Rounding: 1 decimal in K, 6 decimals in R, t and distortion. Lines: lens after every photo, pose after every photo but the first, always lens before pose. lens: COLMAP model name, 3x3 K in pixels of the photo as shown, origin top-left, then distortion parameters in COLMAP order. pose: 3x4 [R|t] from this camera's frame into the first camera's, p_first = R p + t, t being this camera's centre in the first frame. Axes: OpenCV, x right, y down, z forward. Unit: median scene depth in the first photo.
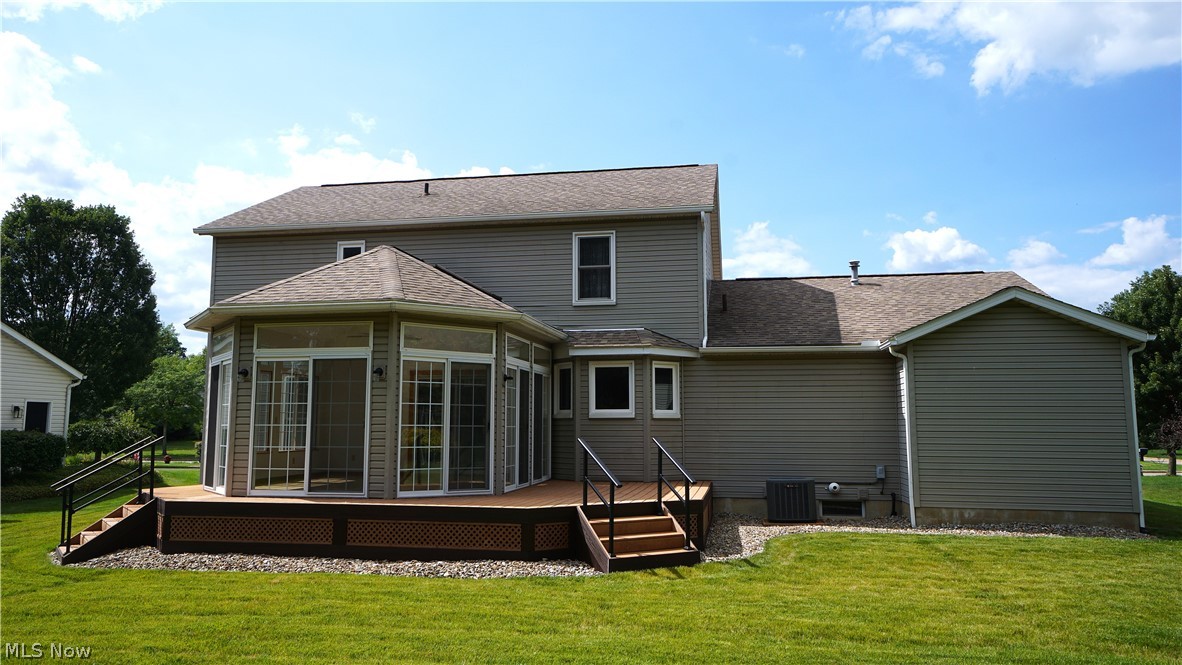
lens RADIAL K [[854.6, 0, 593.5], [0, 854.6, 315.2], [0, 0, 1]] dist [0.022670, 0.002673]
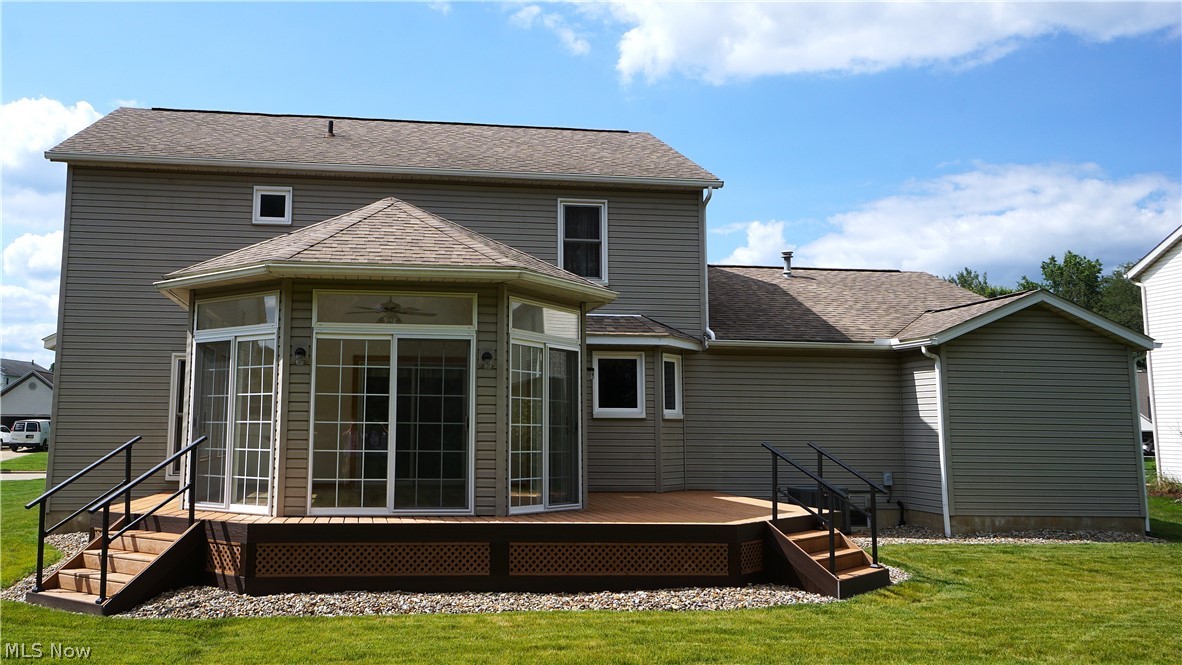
lens RADIAL K [[989.7, 0, 498.4], [0, 989.7, 292.5], [0, 0, 1]] dist [0.020903, 0.000009]
pose [[0.951754, 0.049839, 0.302789, -0.413210], [-0.047844, 0.998757, -0.014008, 0.014467], [-0.303110, -0.001155, 0.952955, 0.091958]]
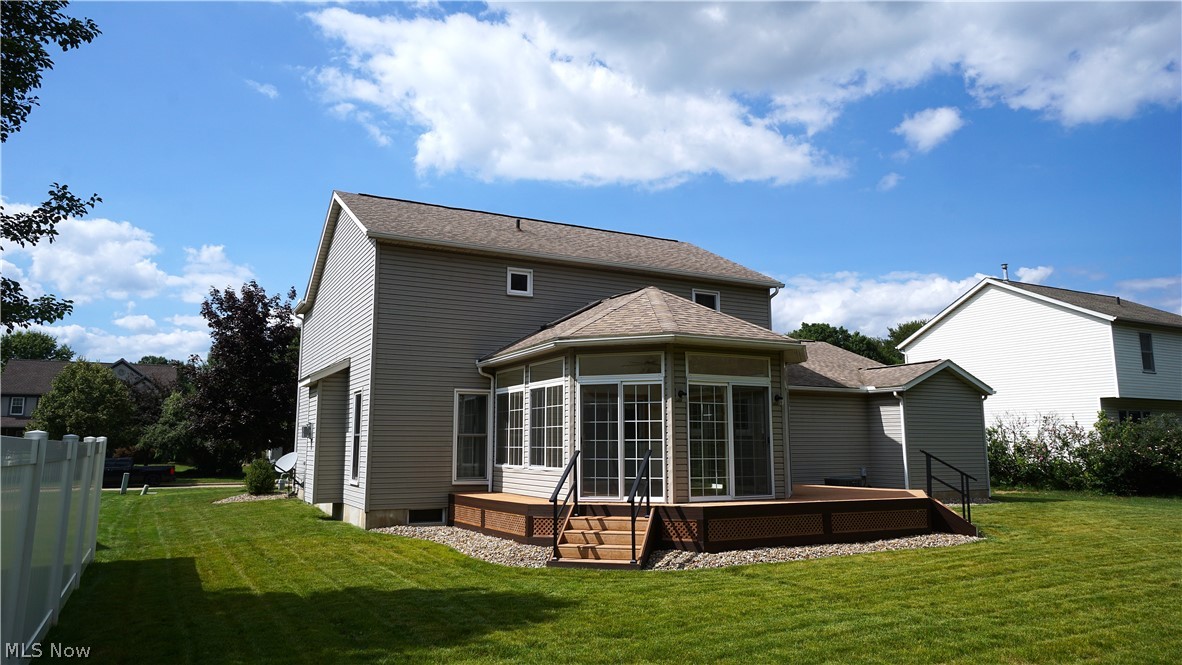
lens RADIAL K [[765.1, 0, 589.8], [0, 765.1, 317.6], [0, 0, 1]] dist [0.000888, 0.000171]
pose [[0.783574, 0.100937, 0.613045, -0.923177], [-0.078673, 0.994892, -0.063250, 0.032791], [-0.616298, 0.001331, 0.787512, 0.223632]]
